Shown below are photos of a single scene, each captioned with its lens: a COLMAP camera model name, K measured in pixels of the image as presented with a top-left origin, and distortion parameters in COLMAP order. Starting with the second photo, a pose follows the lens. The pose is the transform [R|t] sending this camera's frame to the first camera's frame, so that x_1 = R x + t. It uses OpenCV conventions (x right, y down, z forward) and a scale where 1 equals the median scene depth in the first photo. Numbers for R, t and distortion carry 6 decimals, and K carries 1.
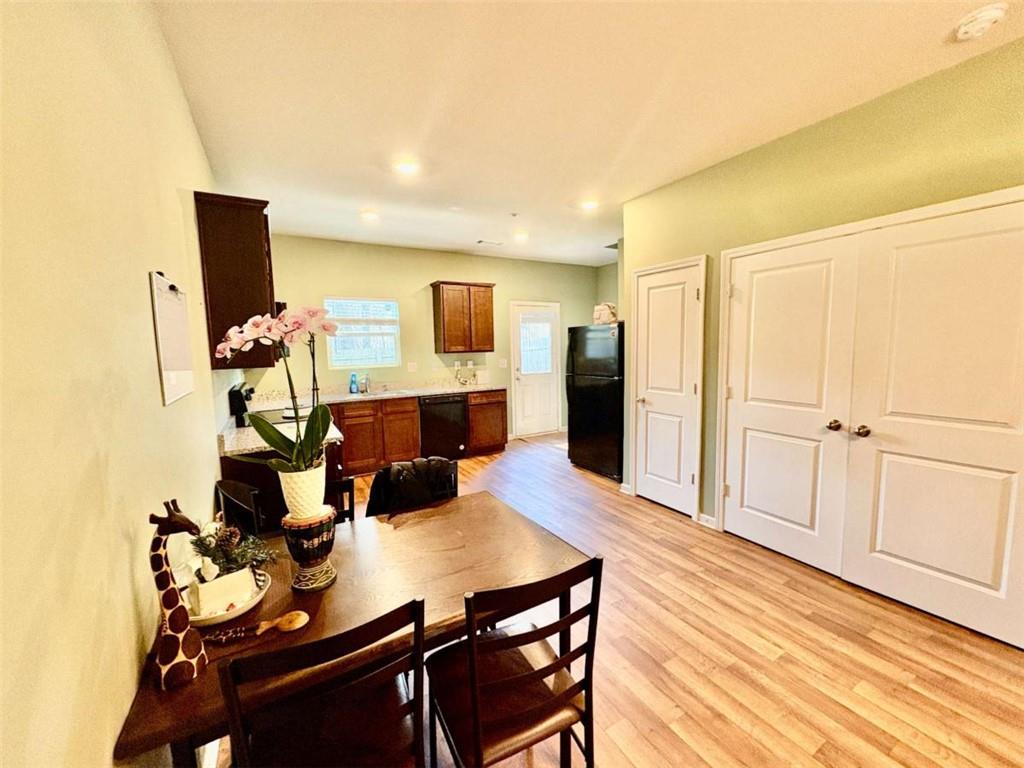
lens RADIAL K [[406.3, 0, 512.0], [0, 406.3, 384.0], [0, 0, 1]] dist [-0.000655, -0.000008]
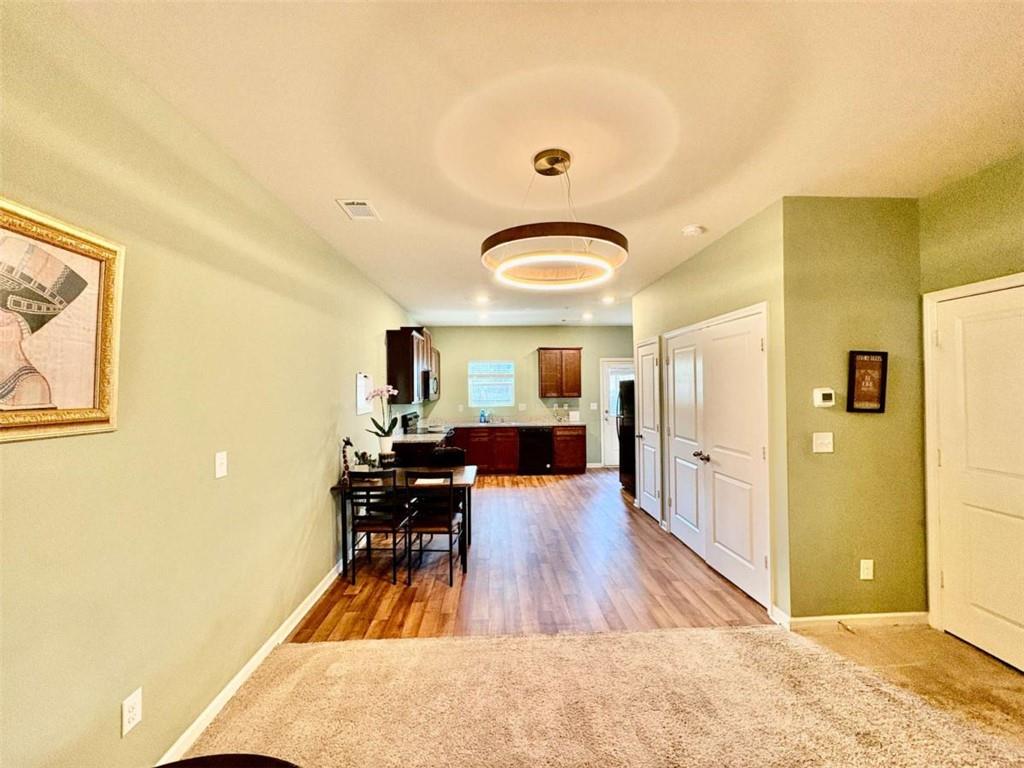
lens RADIAL K [[408.5, 0, 512.0], [0, 408.5, 384.0], [0, 0, 1]] dist [0.000089, 0.000010]
pose [[0.883578, 0.004884, -0.468258, 0.401767], [-0.052291, 0.994721, -0.088295, 0.007148], [0.465354, 0.102501, 0.879169, -0.298201]]
